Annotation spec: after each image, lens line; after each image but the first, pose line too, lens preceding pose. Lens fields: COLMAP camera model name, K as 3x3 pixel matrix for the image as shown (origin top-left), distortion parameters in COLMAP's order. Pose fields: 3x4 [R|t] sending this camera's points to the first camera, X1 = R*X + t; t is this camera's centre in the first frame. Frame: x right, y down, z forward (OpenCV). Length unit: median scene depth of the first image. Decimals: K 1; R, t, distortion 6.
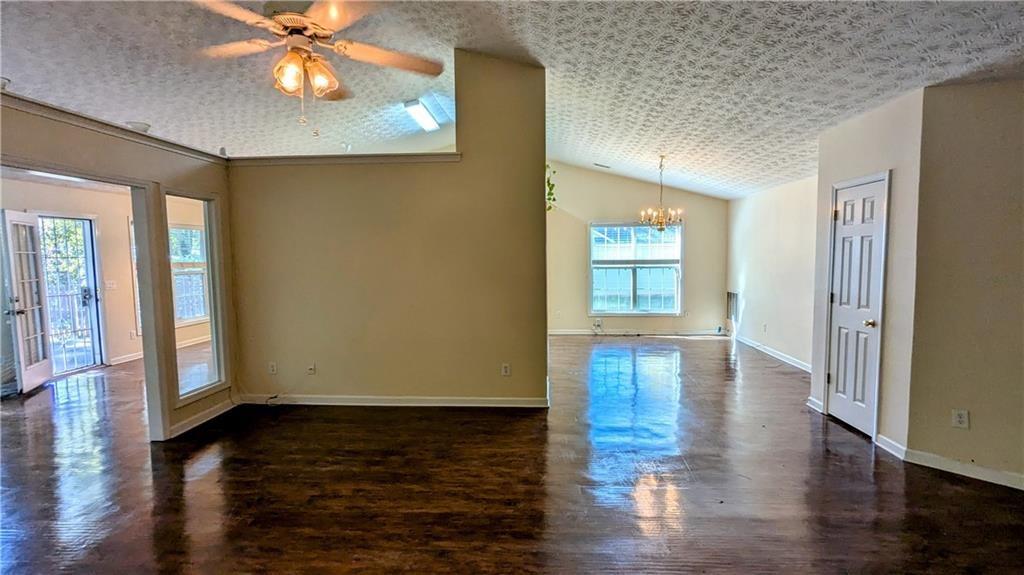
lens RADIAL K [[482.0, 0, 513.9], [0, 482.0, 292.6], [0, 0, 1]] dist [0.004067, -0.000952]
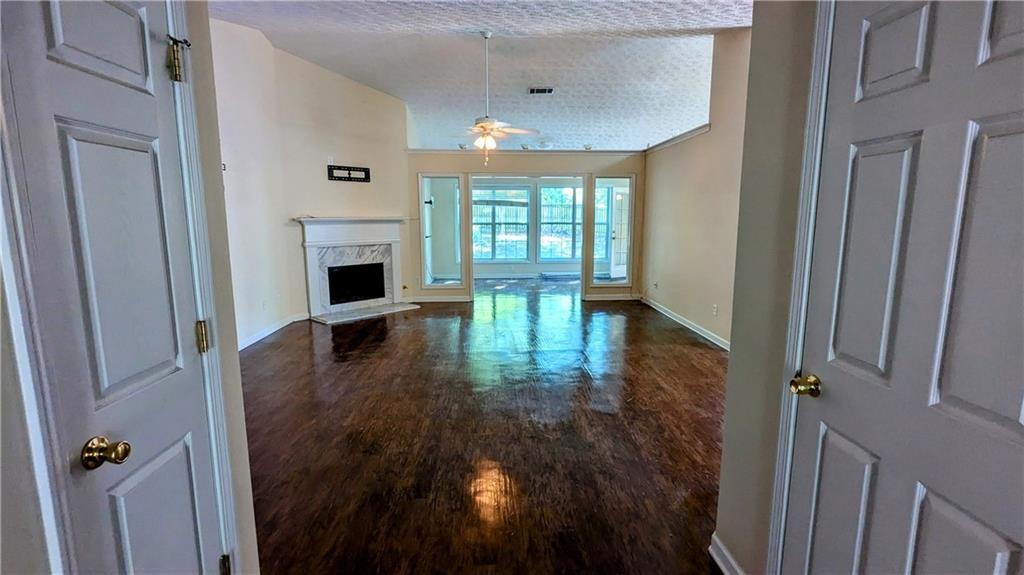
lens RADIAL K [[482.0, 0, 513.4], [0, 482.0, 290.3], [0, 0, 1]] dist [0.004067, -0.000952]
pose [[0.109873, 0.161589, -0.980723, 1.656381], [-0.060961, 0.985934, 0.155618, -0.057130], [0.992074, 0.042688, 0.118178, 0.602359]]
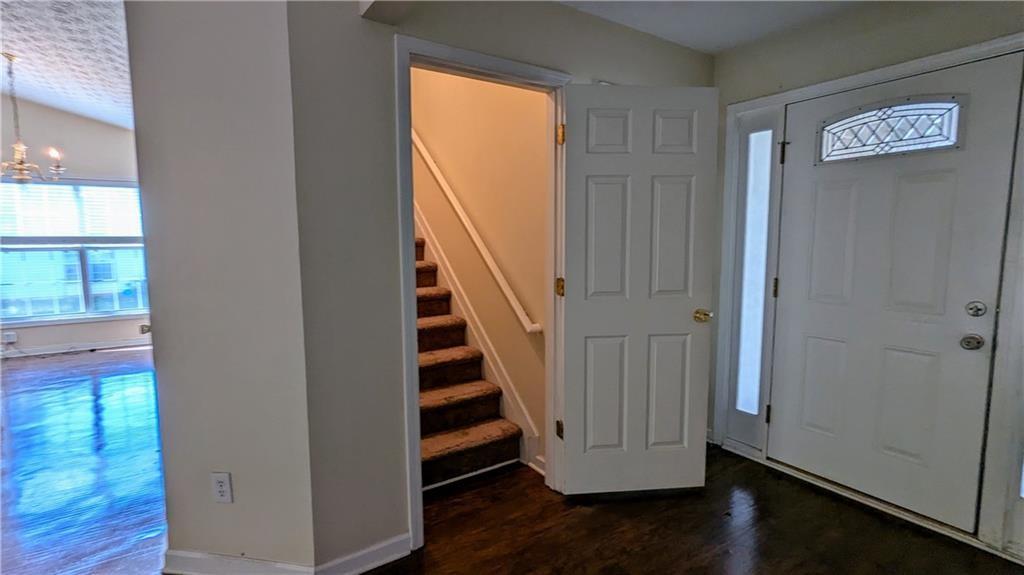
lens RADIAL K [[482.0, 0, 514.2], [0, 482.0, 290.1], [0, 0, 1]] dist [0.004067, -0.000952]
pose [[0.787754, -0.055258, 0.613507, 0.249013], [0.042307, 0.998470, 0.035609, 0.004768], [-0.614536, -0.002095, 0.788886, 0.093391]]
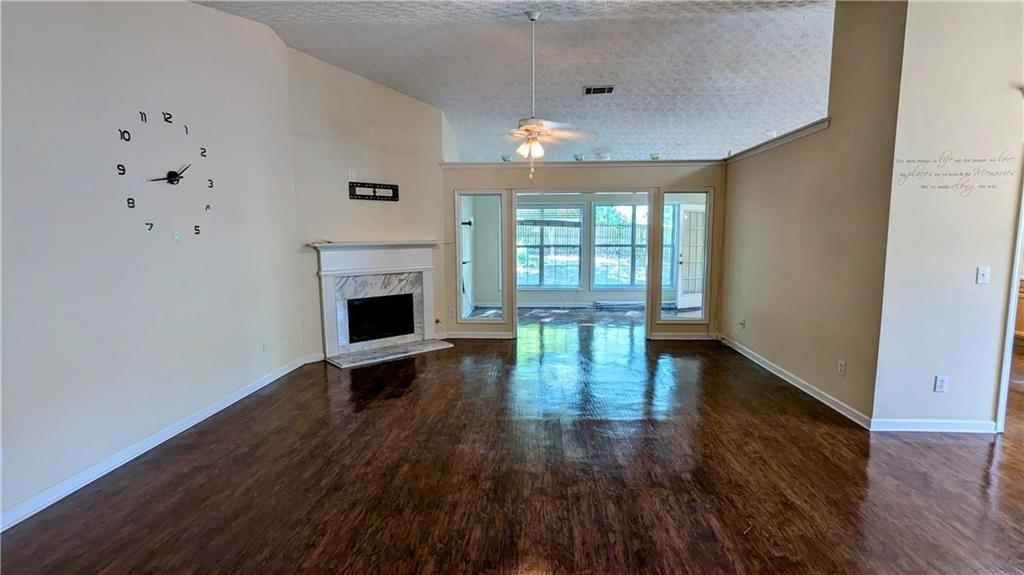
lens RADIAL K [[482.0, 0, 514.3], [0, 482.0, 291.2], [0, 0, 1]] dist [0.004067, -0.000952]
pose [[0.009576, 0.125983, -0.991986, 1.256214], [-0.056144, 0.990535, 0.125257, -0.074007], [0.998377, 0.054495, 0.016558, 0.639866]]
